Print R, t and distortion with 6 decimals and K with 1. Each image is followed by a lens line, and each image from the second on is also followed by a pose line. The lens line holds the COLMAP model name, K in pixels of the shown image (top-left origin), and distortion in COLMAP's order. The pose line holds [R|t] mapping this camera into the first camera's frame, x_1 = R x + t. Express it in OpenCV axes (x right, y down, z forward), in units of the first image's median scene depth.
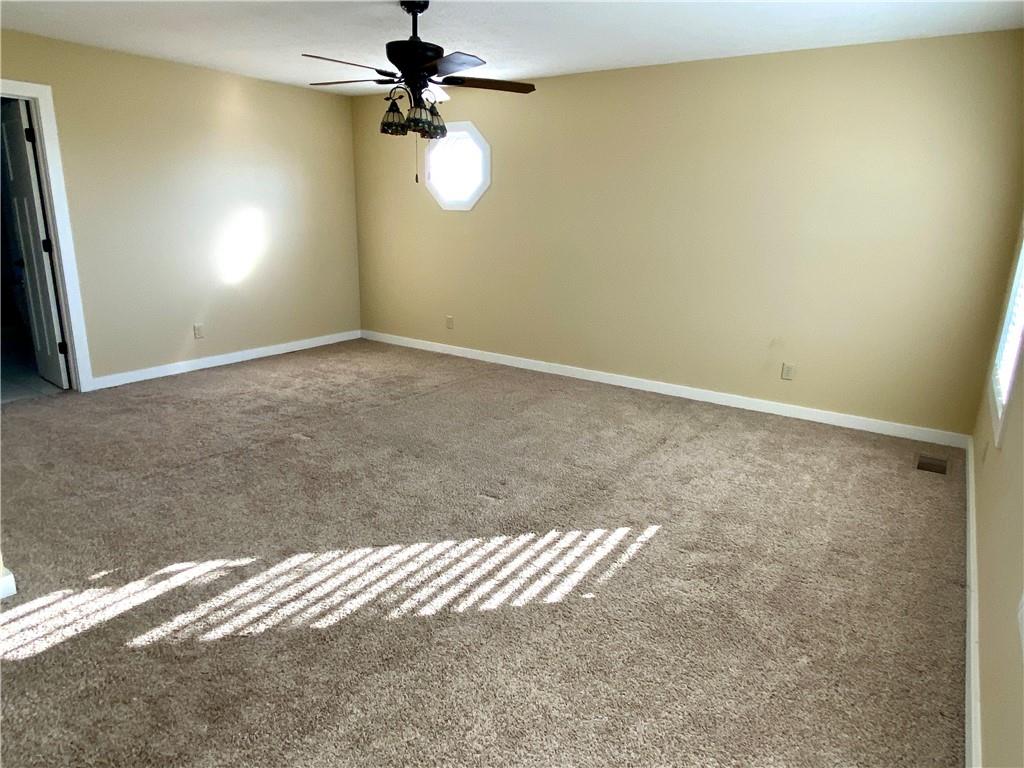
lens RADIAL K [[626.4, 0, 512.9], [0, 626.4, 384.9], [0, 0, 1]] dist [0.025679, 0.000137]
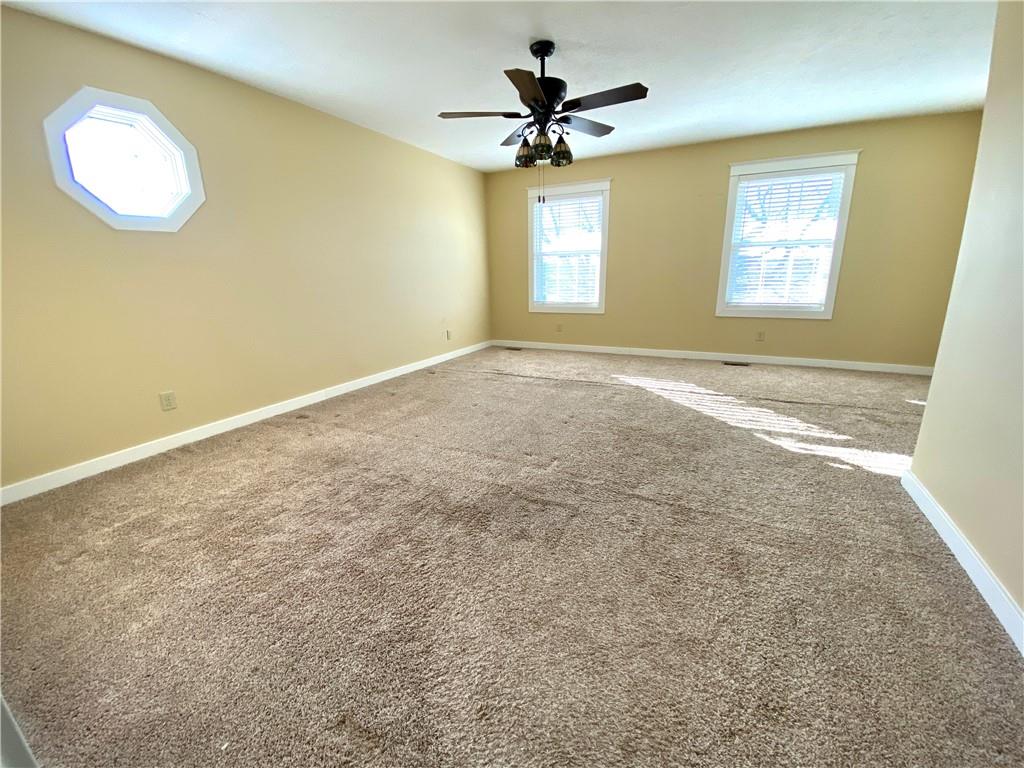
lens RADIAL K [[416.4, 0, 512.9], [0, 416.4, 383.4], [0, 0, 1]] dist [-0.008248, -0.000137]
pose [[-0.104528, -0.278486, 0.954735, -1.311848], [0.295854, 0.907825, 0.297194, -0.336225], [-0.949497, 0.313528, -0.012501, 1.538696]]
